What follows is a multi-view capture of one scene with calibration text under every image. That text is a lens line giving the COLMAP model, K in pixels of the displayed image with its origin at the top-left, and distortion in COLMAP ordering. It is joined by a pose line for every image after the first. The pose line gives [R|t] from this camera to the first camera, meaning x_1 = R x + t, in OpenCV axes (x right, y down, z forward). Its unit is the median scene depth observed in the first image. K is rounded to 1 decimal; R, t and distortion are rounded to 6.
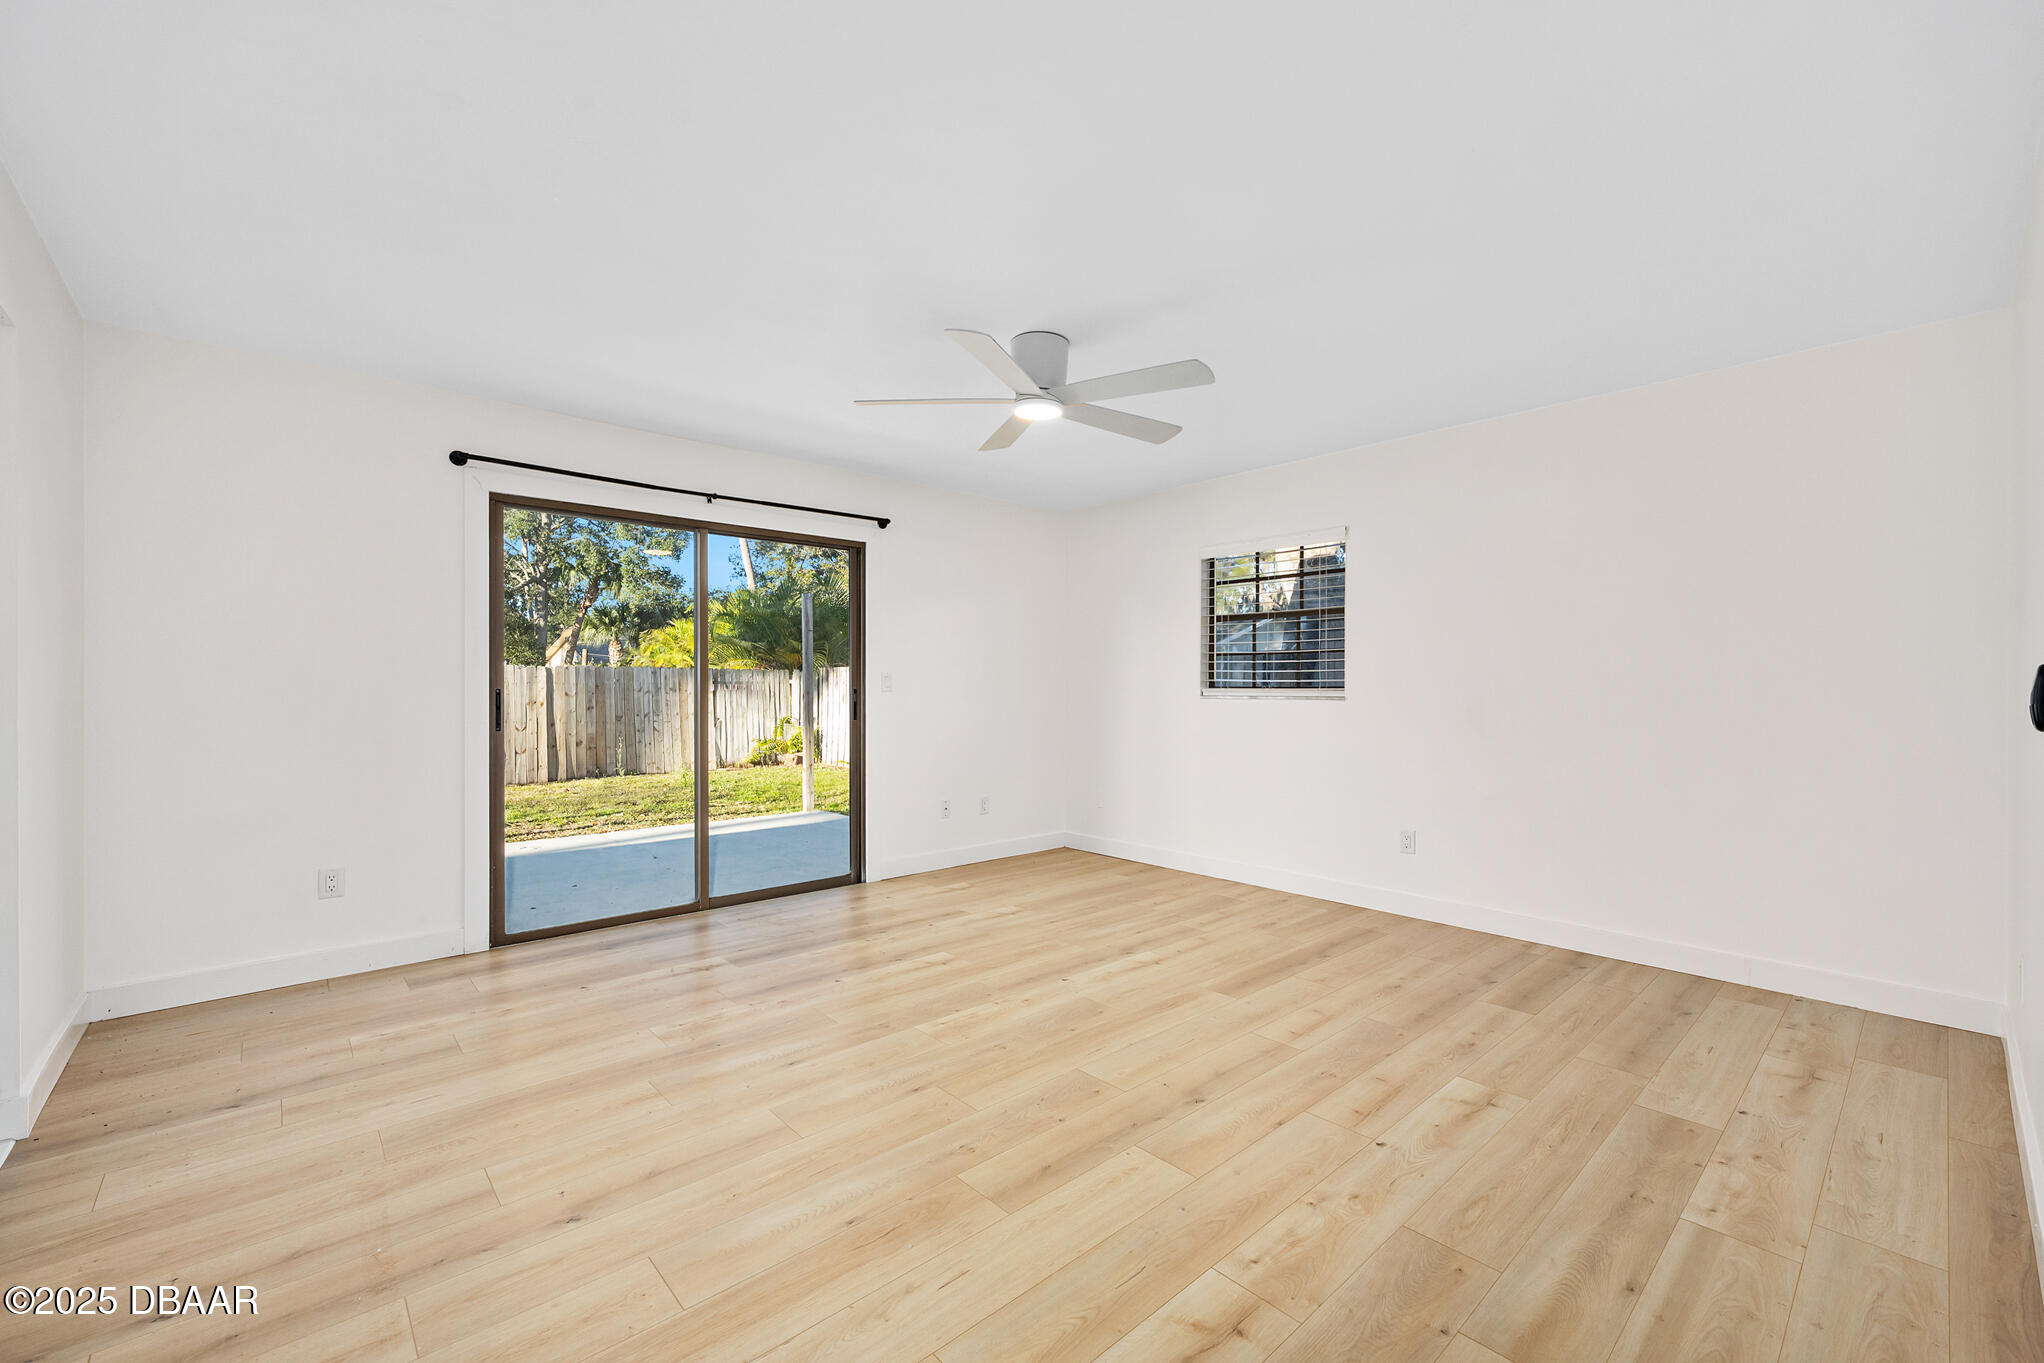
lens RADIAL K [[829.3, 0, 1022.0], [0, 829.3, 681.5], [0, 0, 1]] dist [0.000233, -0.000007]
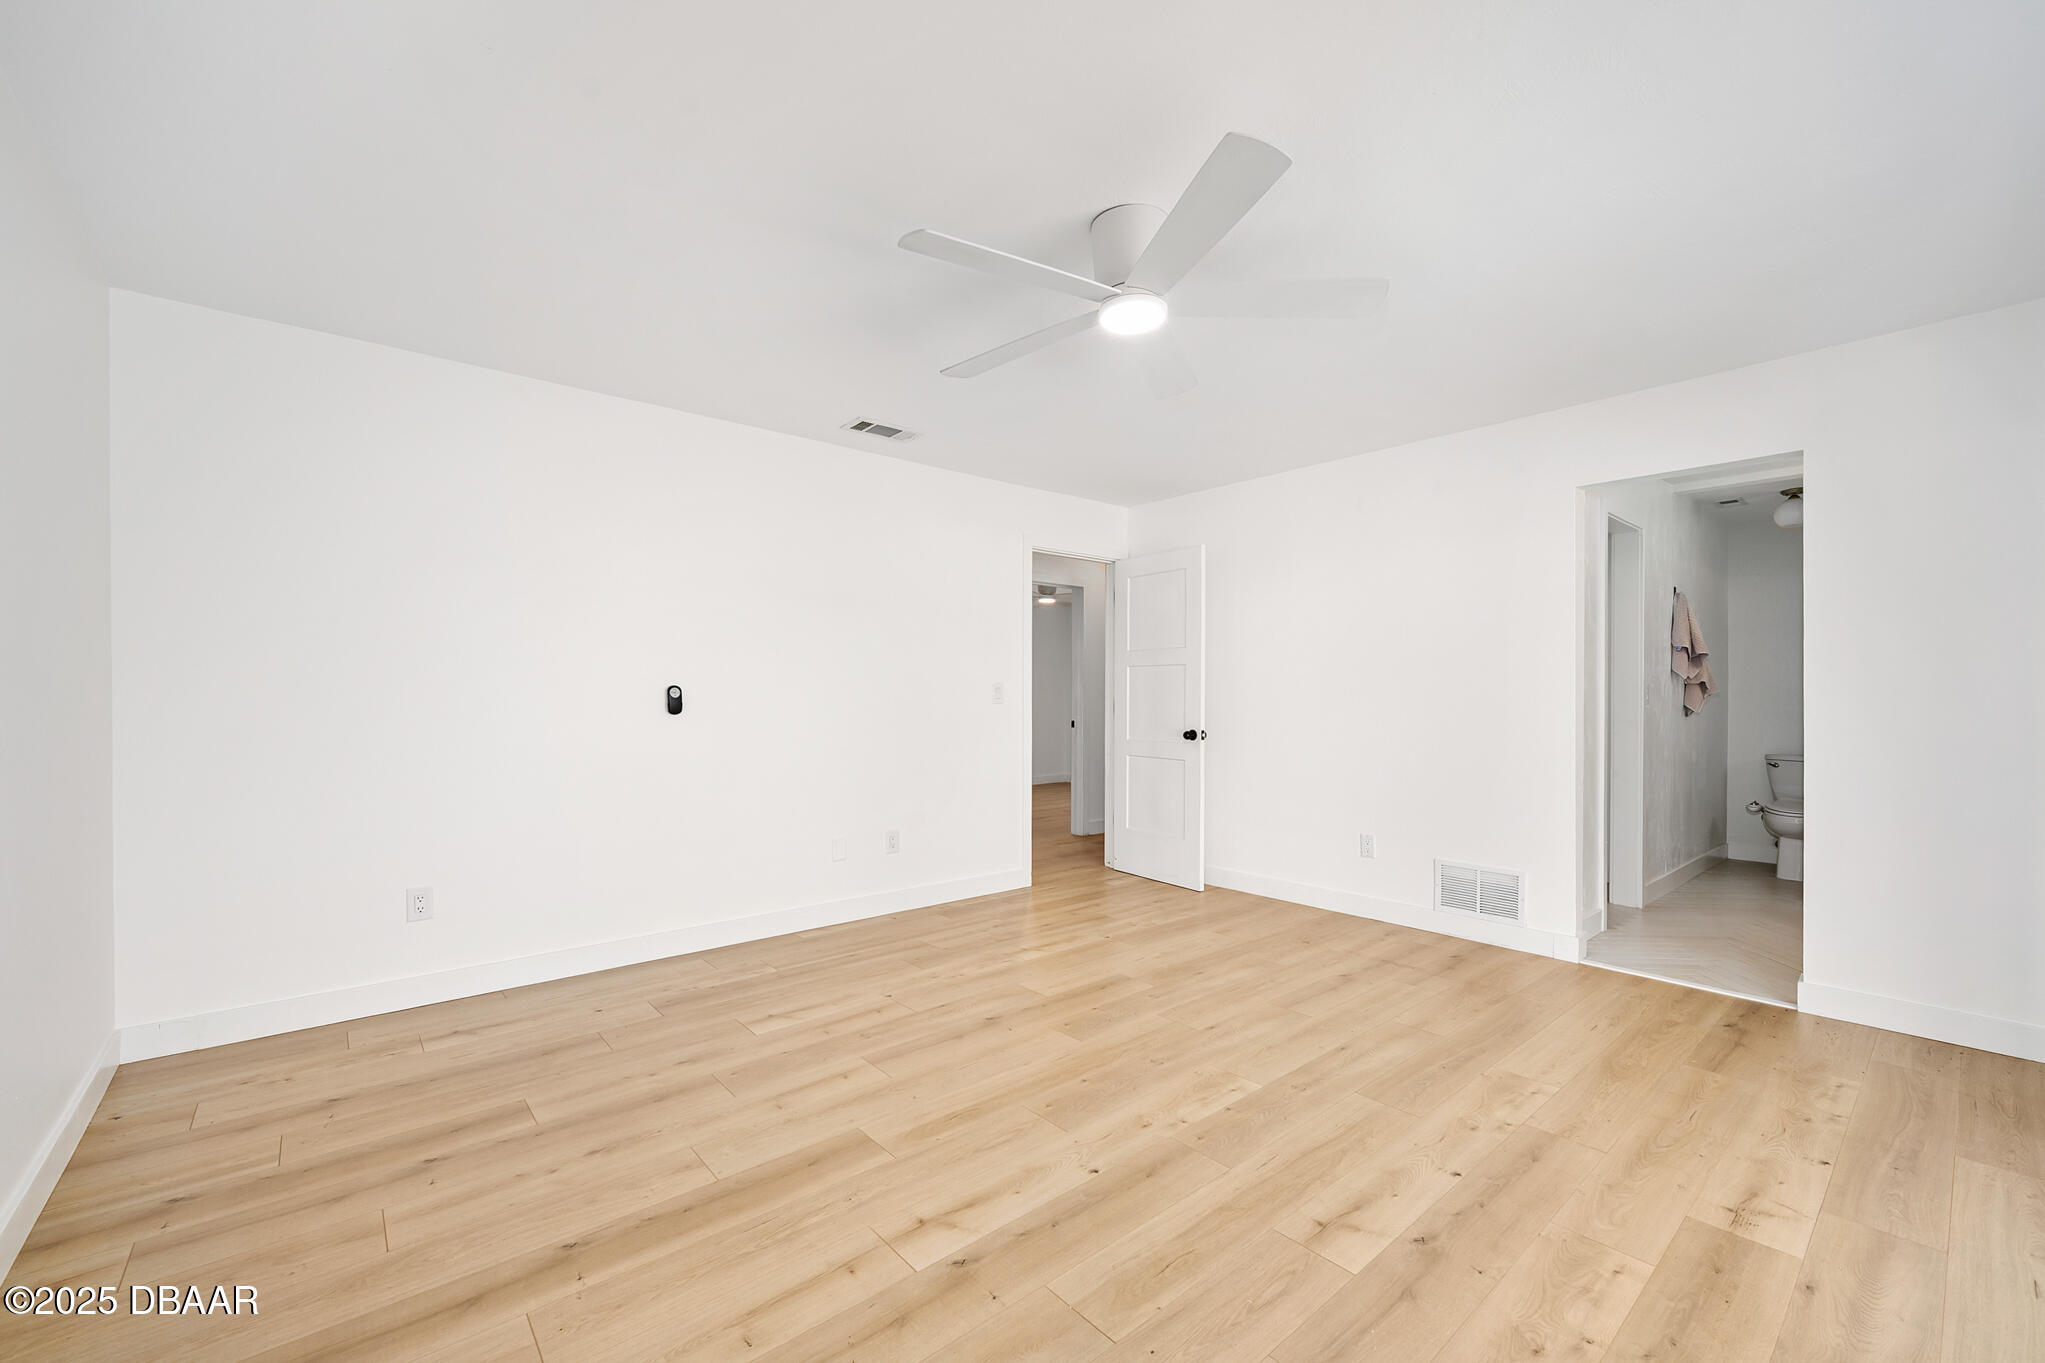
lens RADIAL K [[829.8, 0, 1022.5], [0, 829.8, 681.5], [0, 0, 1]] dist [0.000233, -0.000007]
pose [[-0.999624, -0.002287, 0.027308, 0.105746], [-0.003061, 0.999594, -0.028311, 0.008329], [-0.027232, -0.028384, -0.999226, 1.932949]]
